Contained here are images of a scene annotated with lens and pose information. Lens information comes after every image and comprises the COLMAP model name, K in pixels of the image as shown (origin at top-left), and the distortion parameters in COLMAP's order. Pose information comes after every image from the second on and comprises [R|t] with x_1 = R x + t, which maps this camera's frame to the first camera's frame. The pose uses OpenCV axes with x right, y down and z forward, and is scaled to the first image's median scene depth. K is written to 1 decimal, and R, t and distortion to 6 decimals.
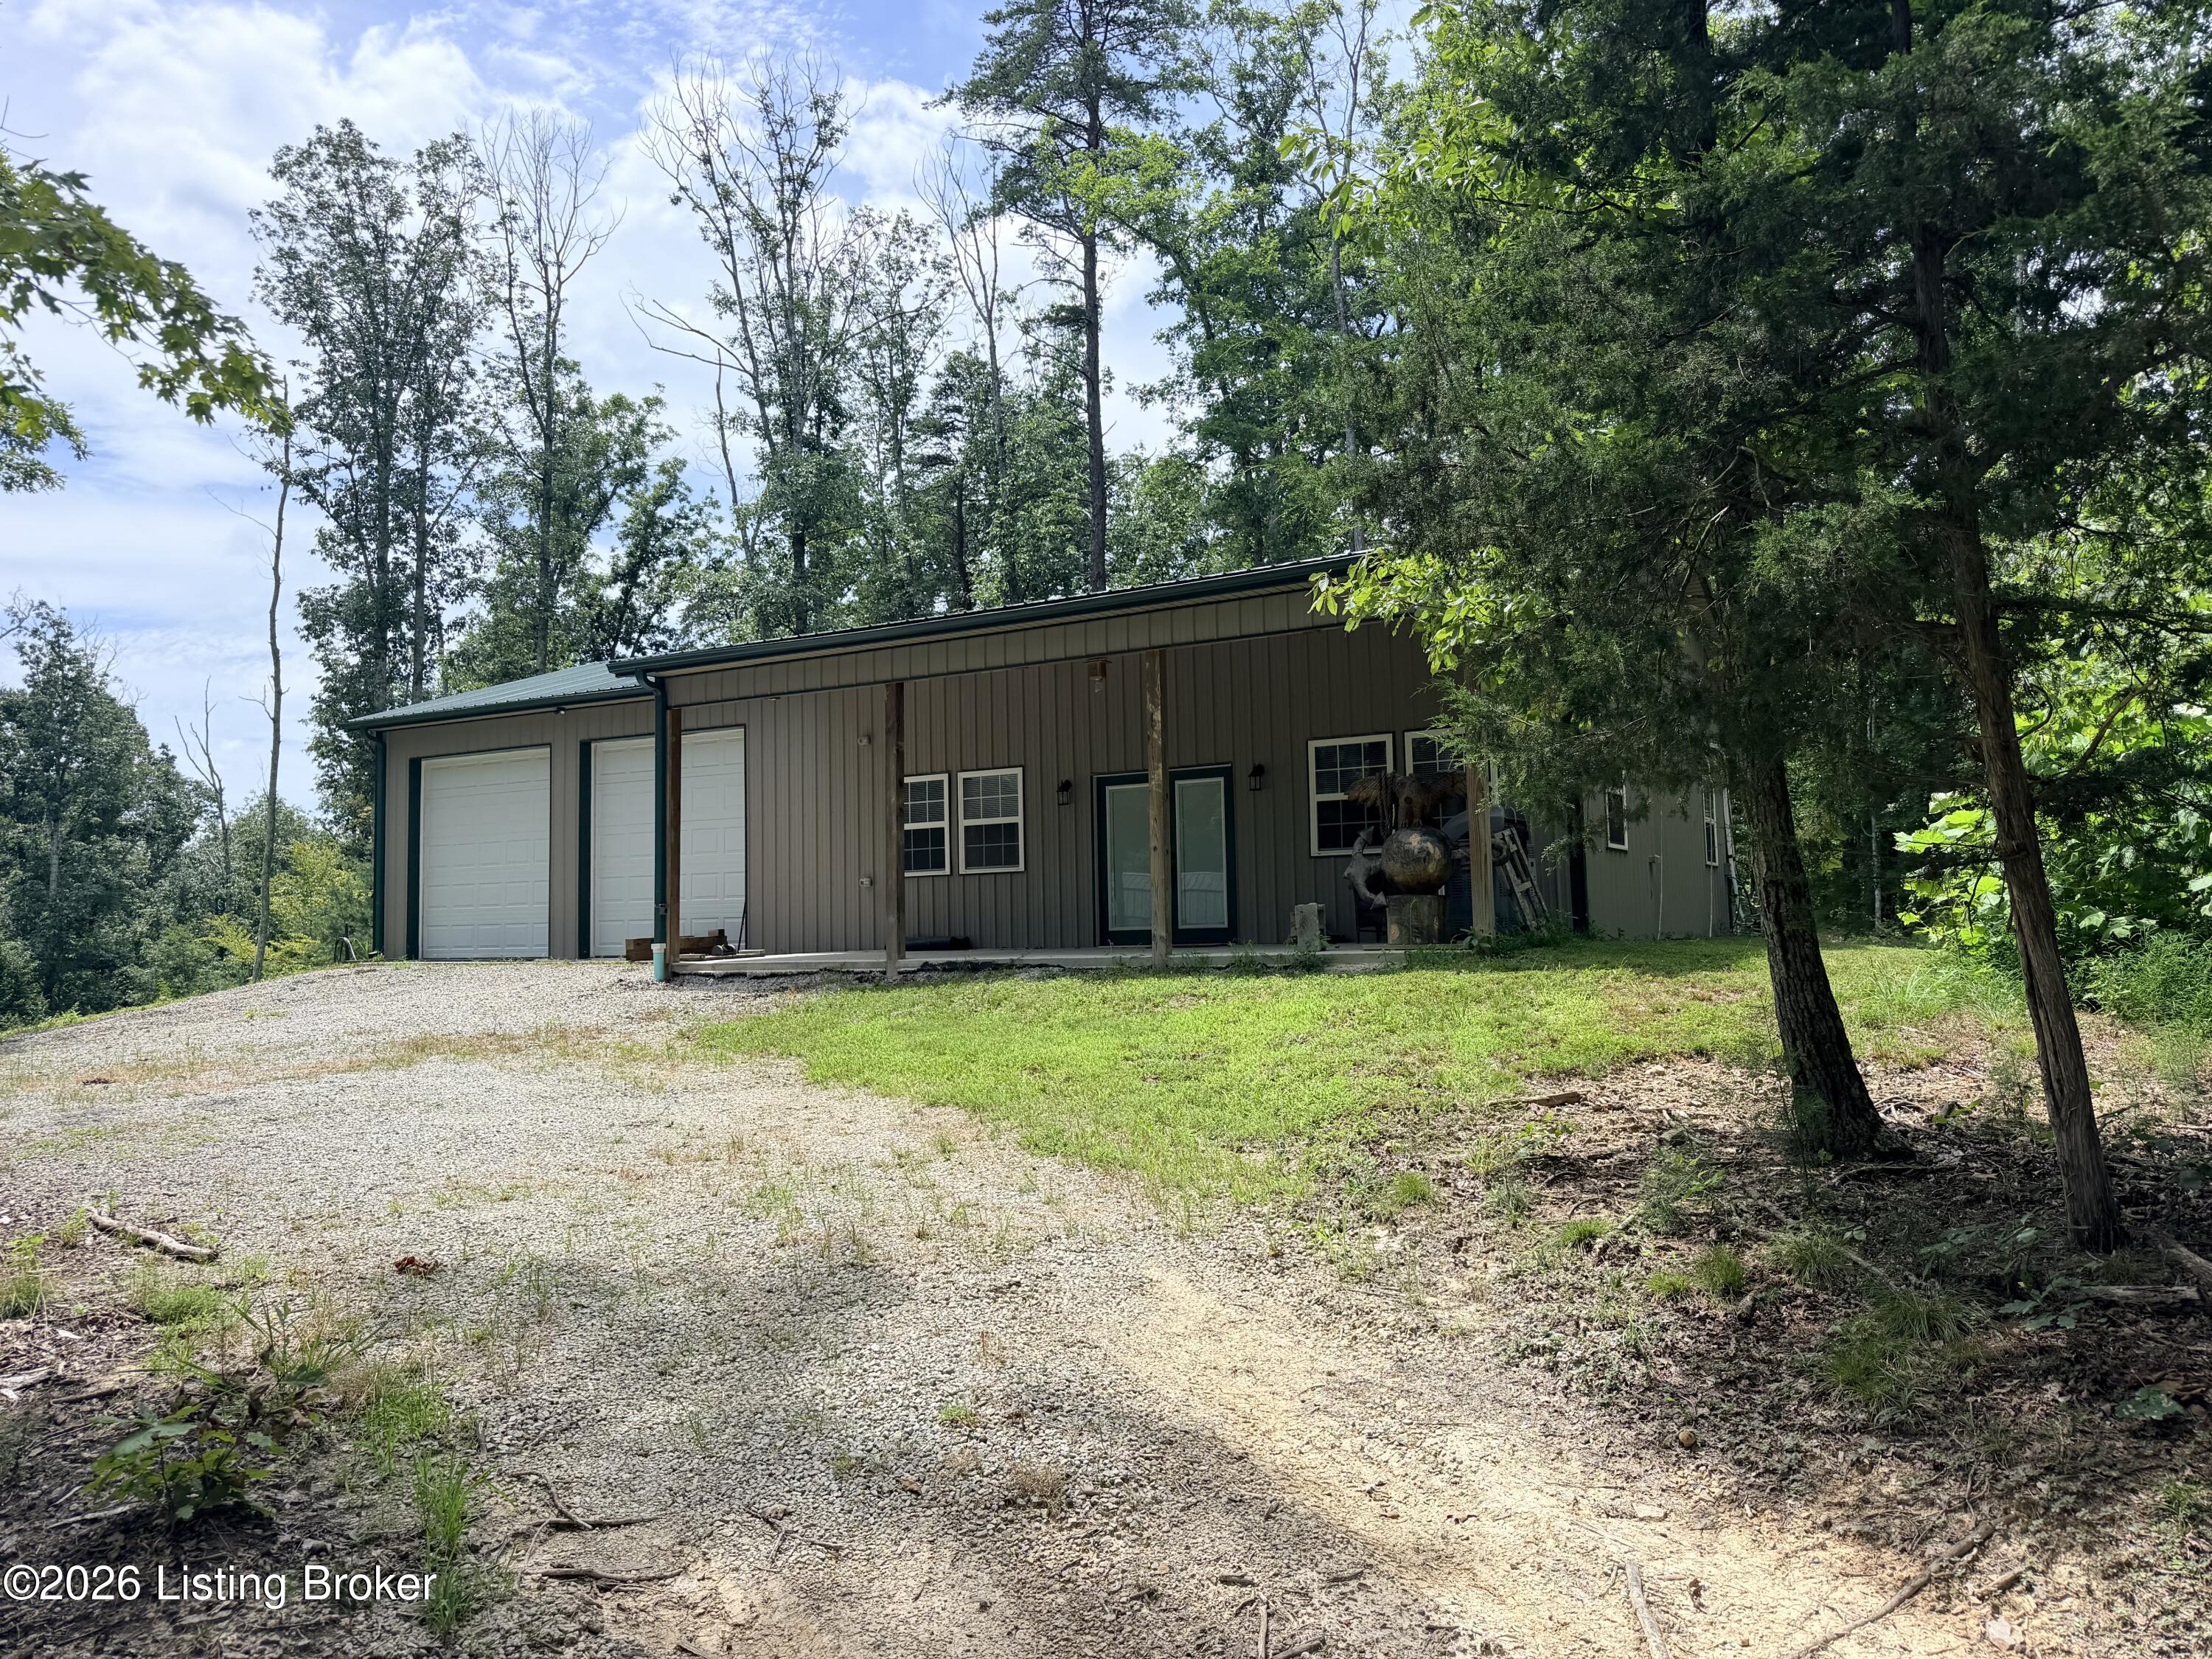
lens RADIAL K [[1550.6, 0, 1100.9], [0, 1550.6, 829.8], [0, 0, 1]] dist [0.011244, -0.022833]
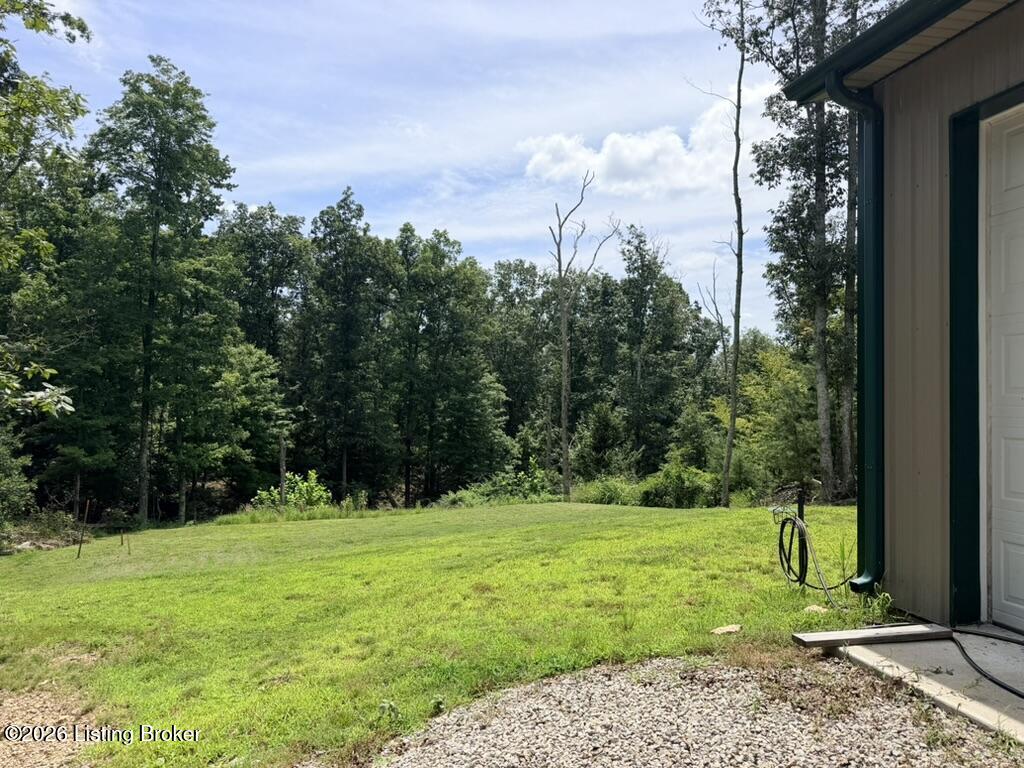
lens RADIAL K [[717.8, 0, 509.7], [0, 717.8, 384.2], [0, 0, 1]] dist [0.011244, -0.022833]
pose [[0.677111, 0.009703, -0.735817, -0.151169], [0.028407, 0.998823, 0.039311, 0.004693], [0.735332, -0.047521, 0.676039, 0.309324]]
